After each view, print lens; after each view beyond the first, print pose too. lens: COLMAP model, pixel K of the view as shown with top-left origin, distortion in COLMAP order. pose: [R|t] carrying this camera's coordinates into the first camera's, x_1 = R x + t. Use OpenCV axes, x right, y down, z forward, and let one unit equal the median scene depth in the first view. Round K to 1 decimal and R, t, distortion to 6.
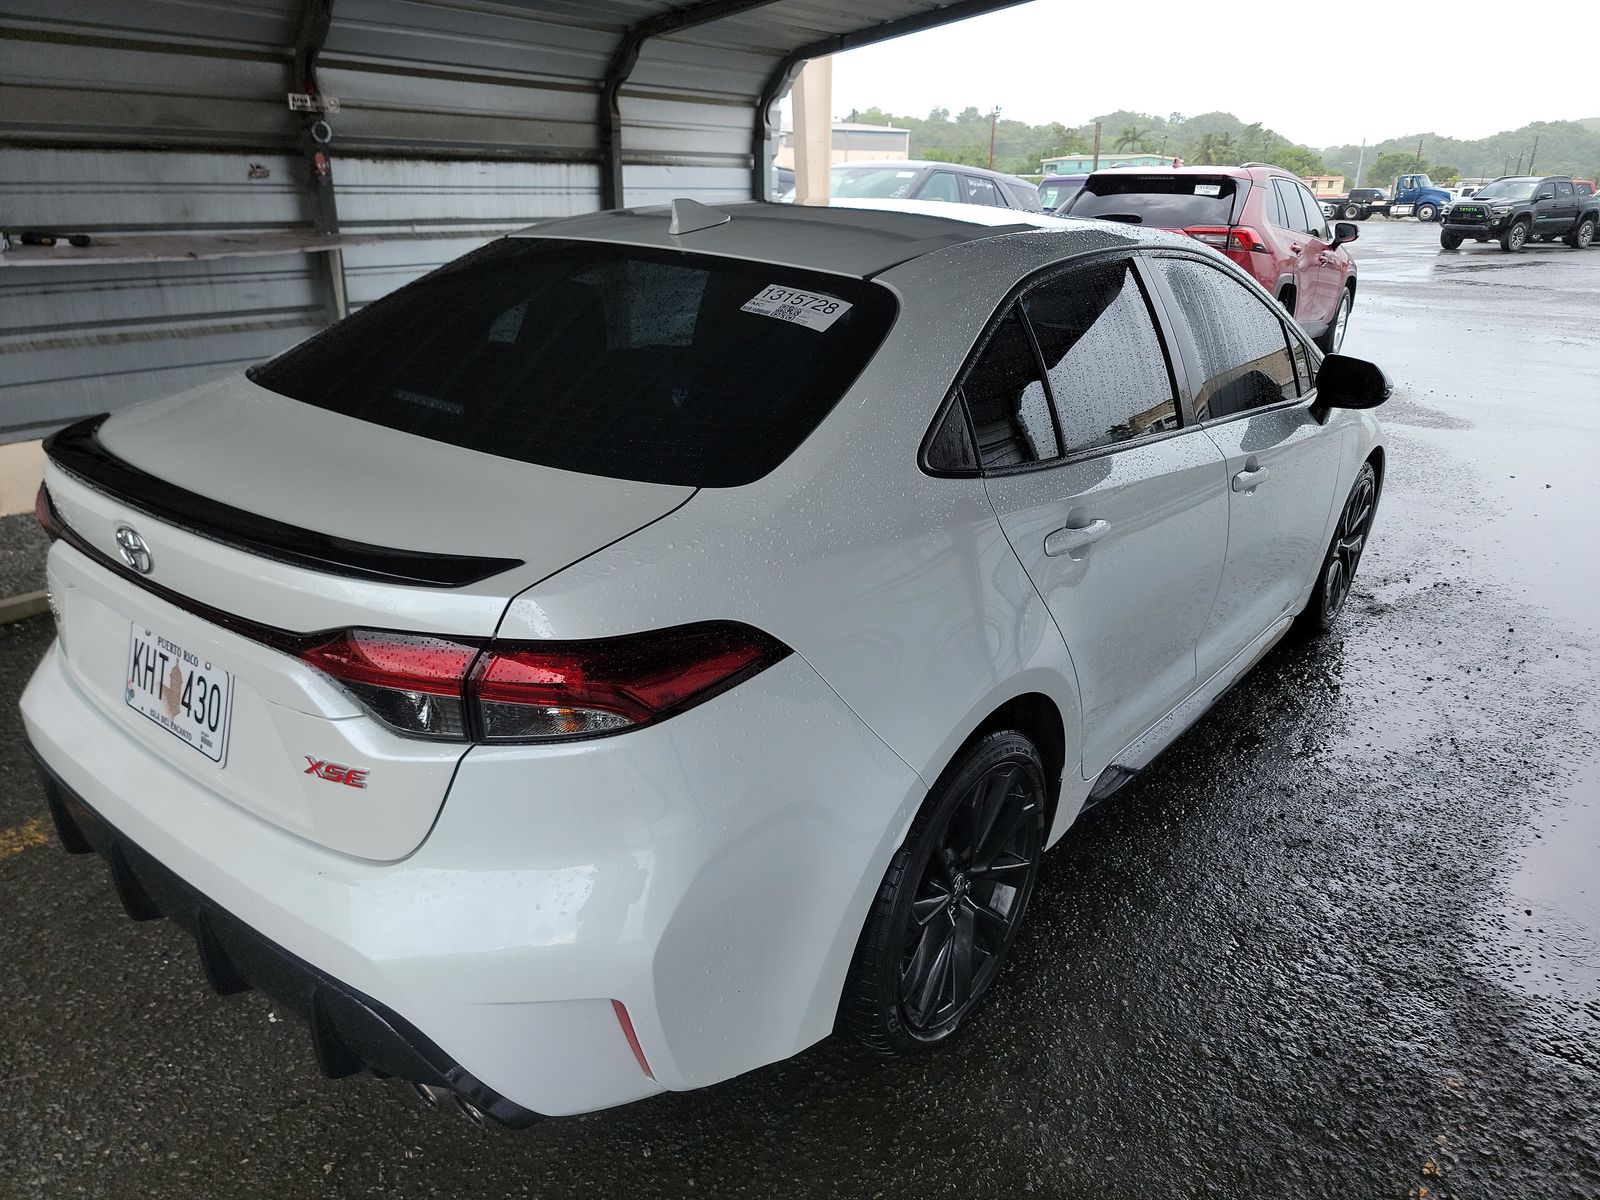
lens RADIAL K [[1097.1, 0, 797.5], [0, 1097.1, 598.0], [0, 0, 1]] dist [0.070622, -0.053033]
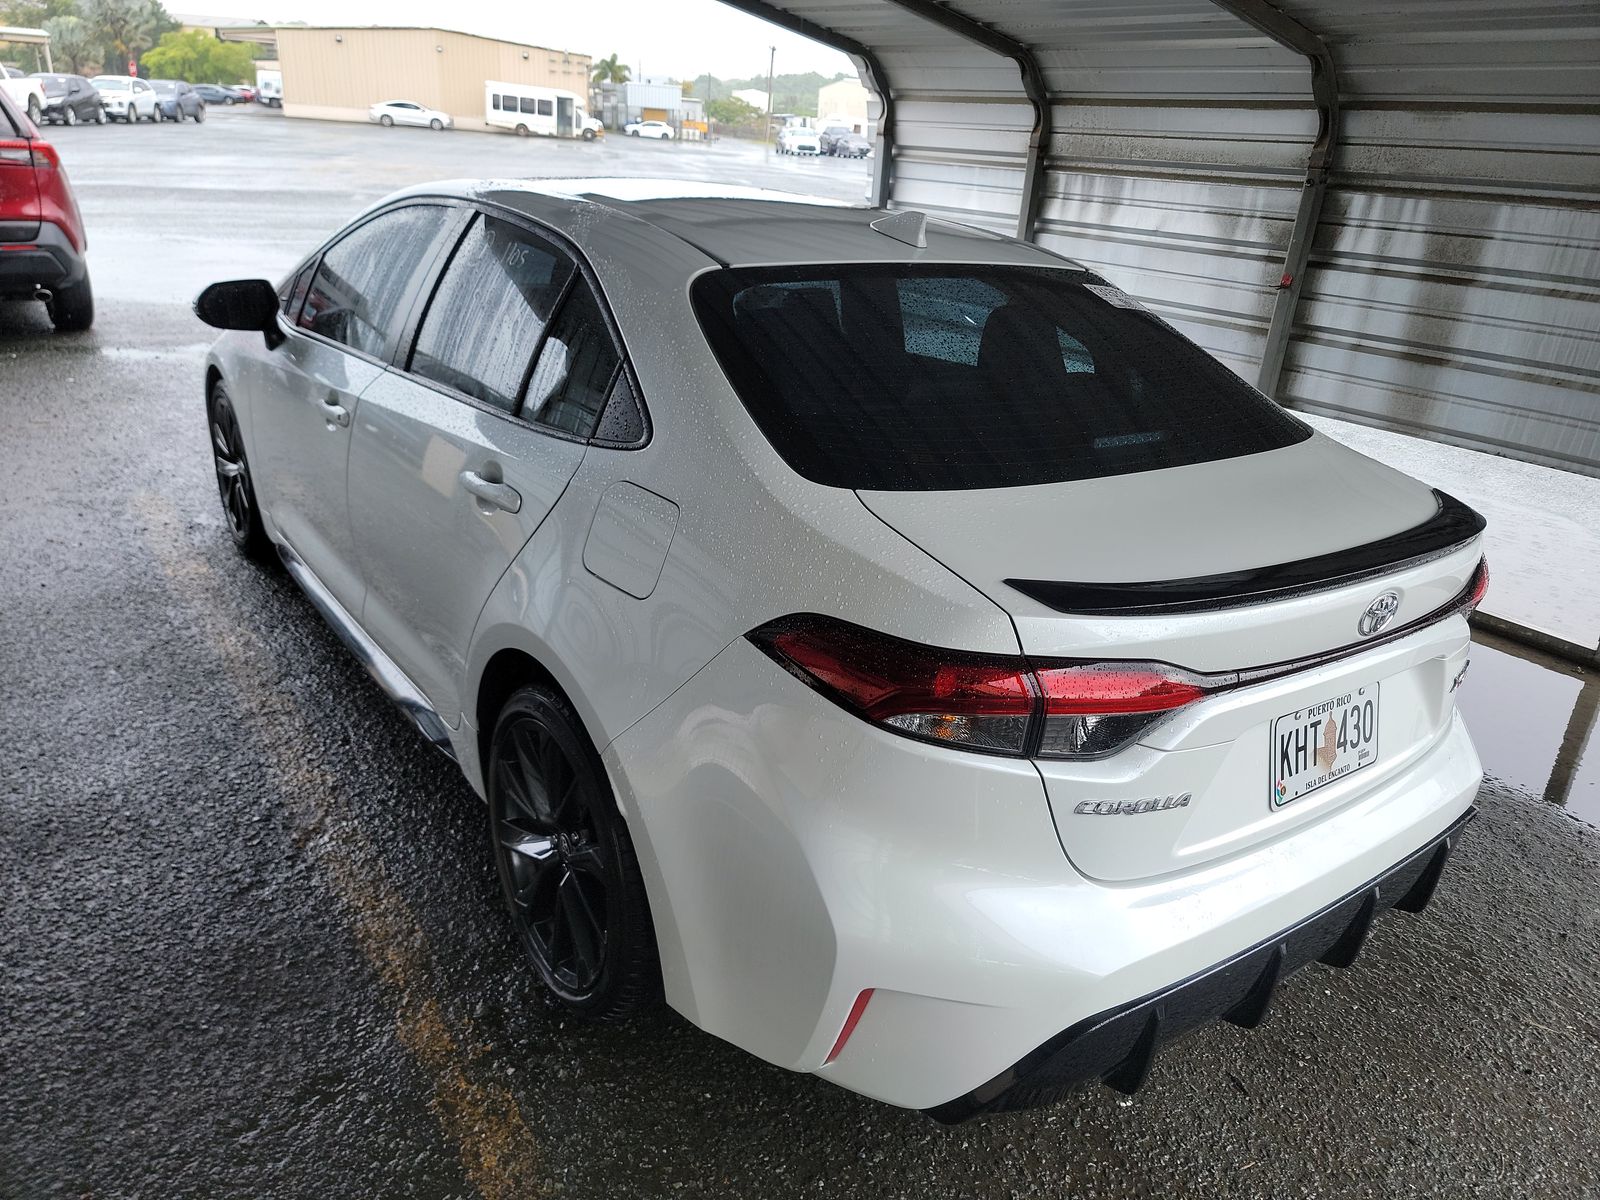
lens RADIAL K [[1097.1, 0, 797.5], [0, 1097.1, 598.0], [0, 0, 1]] dist [0.070622, -0.053033]
pose [[0.287680, -0.376917, 0.880439, -1.555680], [0.286823, 0.911014, 0.296288, -0.489514], [-0.913768, 0.167294, 0.370189, 1.036895]]
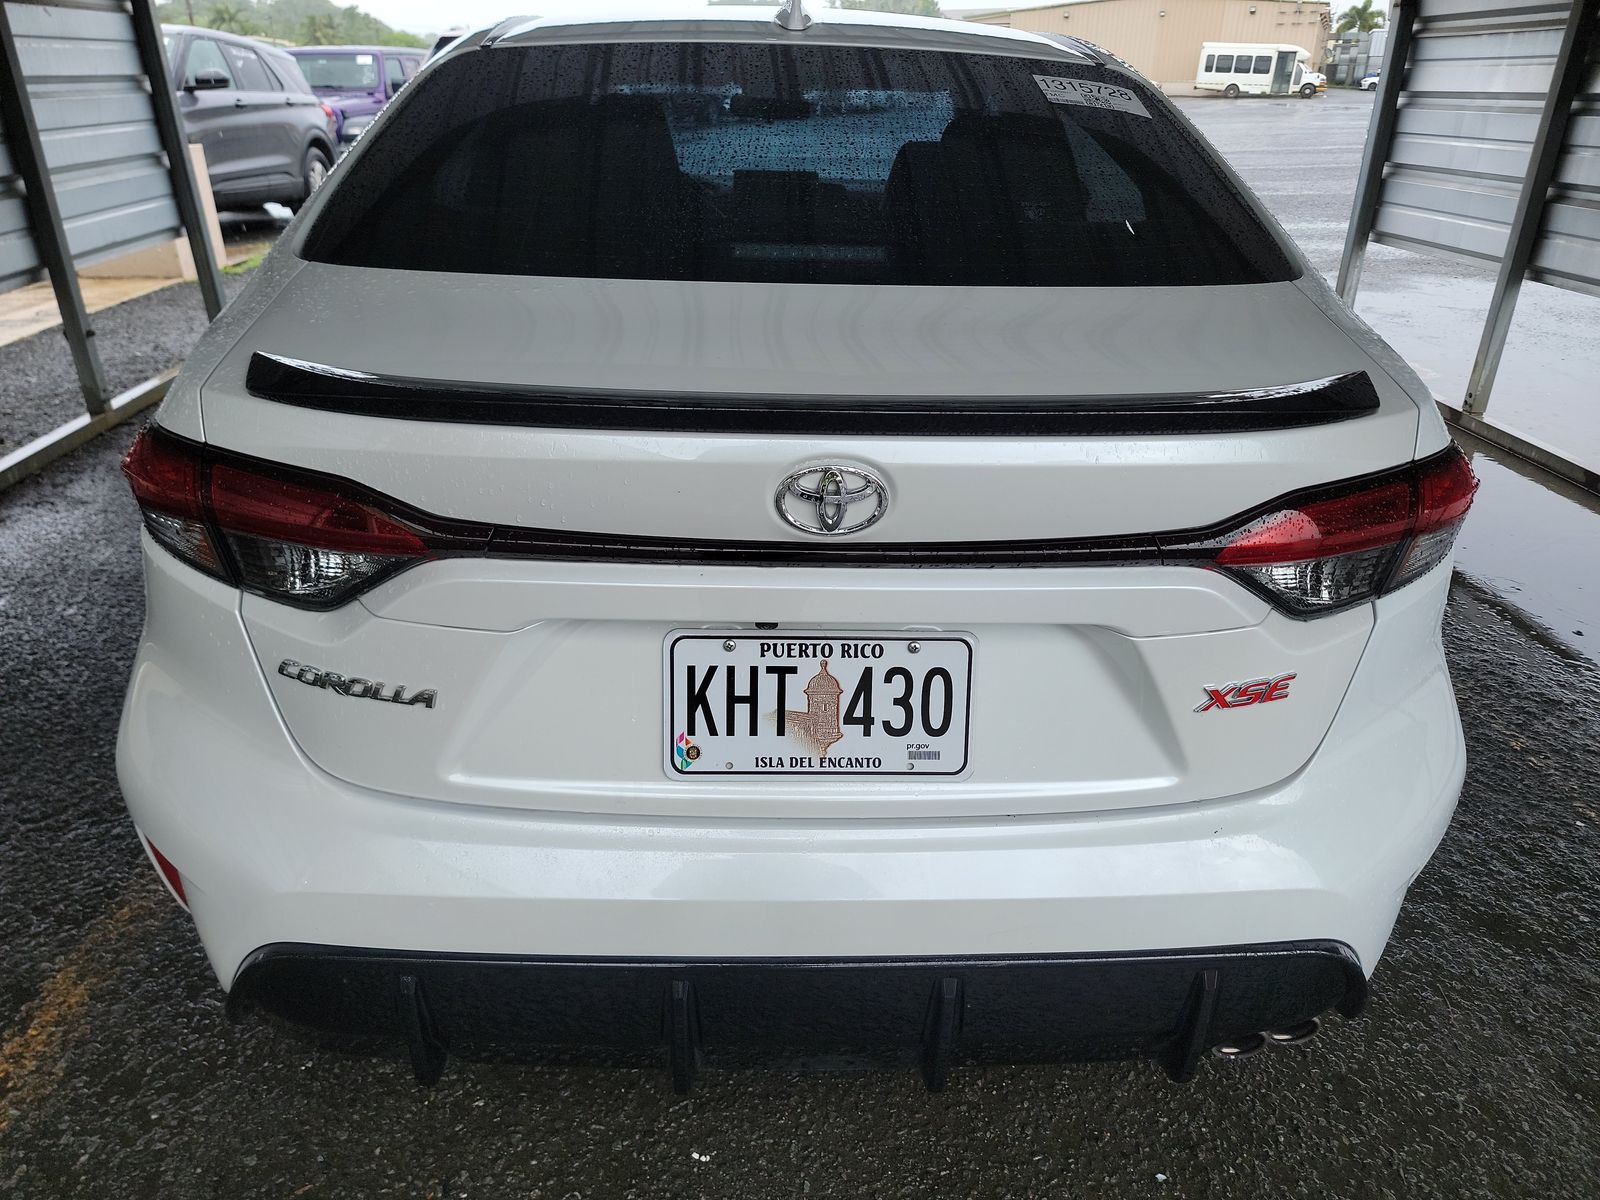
lens RADIAL K [[1097.1, 0, 797.5], [0, 1097.1, 598.0], [0, 0, 1]] dist [0.070622, -0.053033]
pose [[0.773420, -0.286179, 0.565617, -0.909858], [0.236964, 0.958127, 0.160750, -0.088020], [-0.587936, 0.009704, 0.808849, 0.476444]]
